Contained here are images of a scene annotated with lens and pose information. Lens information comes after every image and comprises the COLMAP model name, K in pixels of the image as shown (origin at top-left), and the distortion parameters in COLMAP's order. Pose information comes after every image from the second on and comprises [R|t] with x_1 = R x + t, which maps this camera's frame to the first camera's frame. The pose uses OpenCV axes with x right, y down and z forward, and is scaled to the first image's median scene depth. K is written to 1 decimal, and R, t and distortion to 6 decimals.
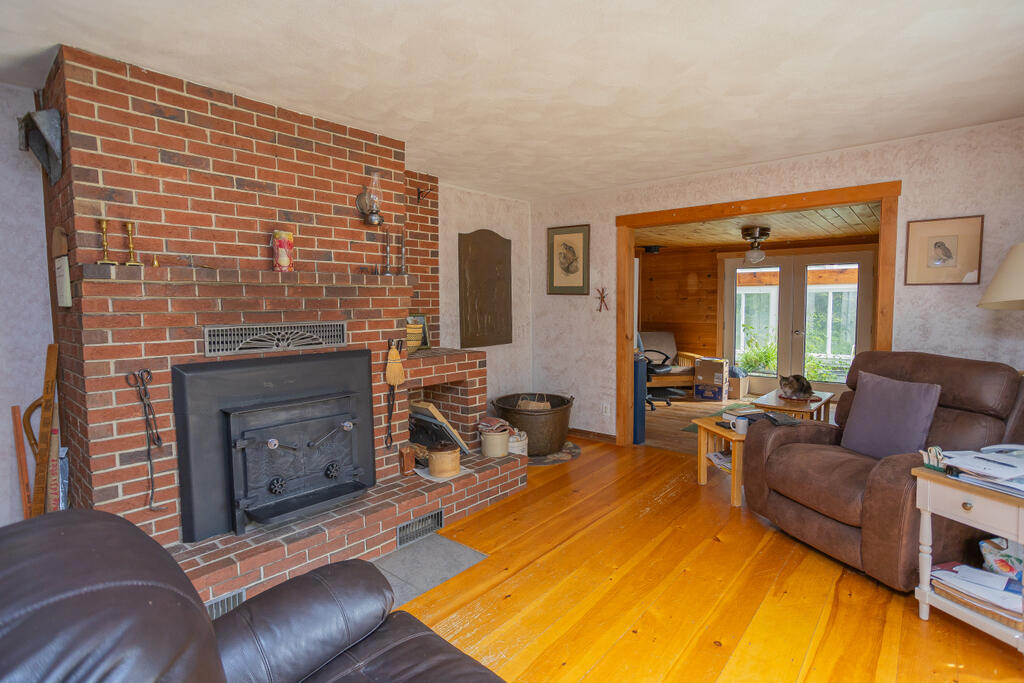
lens RADIAL K [[465.9, 0, 510.0], [0, 465.9, 335.5], [0, 0, 1]] dist [-0.052177, 0.027825]
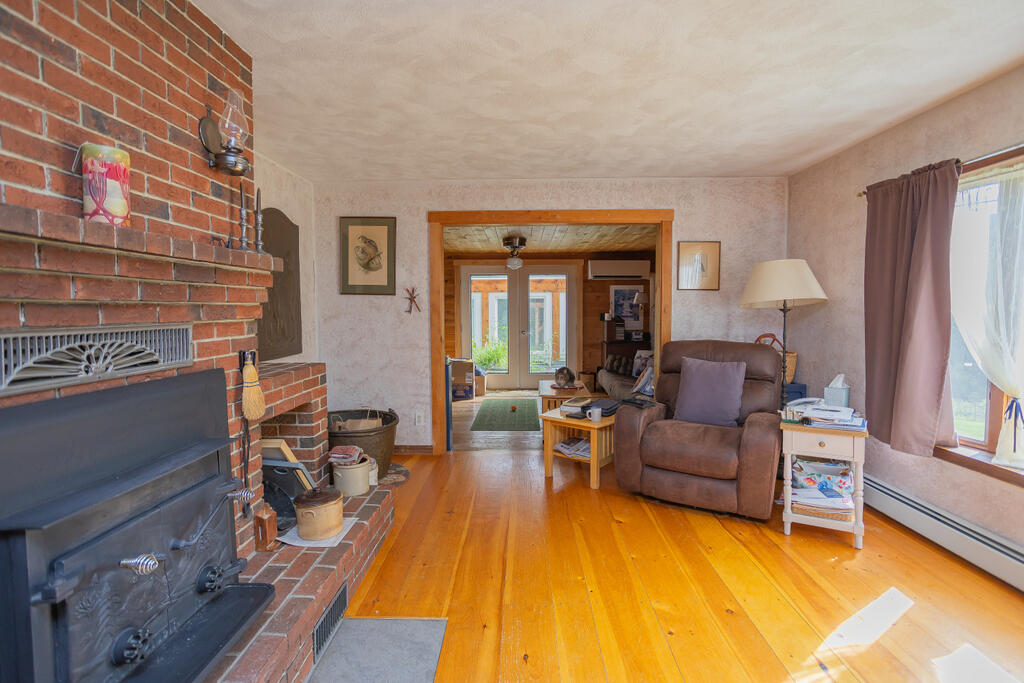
lens RADIAL K [[465.9, 0, 510.0], [0, 465.9, 335.5], [0, 0, 1]] dist [-0.052177, 0.027825]
pose [[0.800133, -0.031469, 0.598997, -0.313986], [0.039856, 0.999205, -0.000746, 0.001574], [-0.598497, 0.024470, 0.800751, 0.230117]]
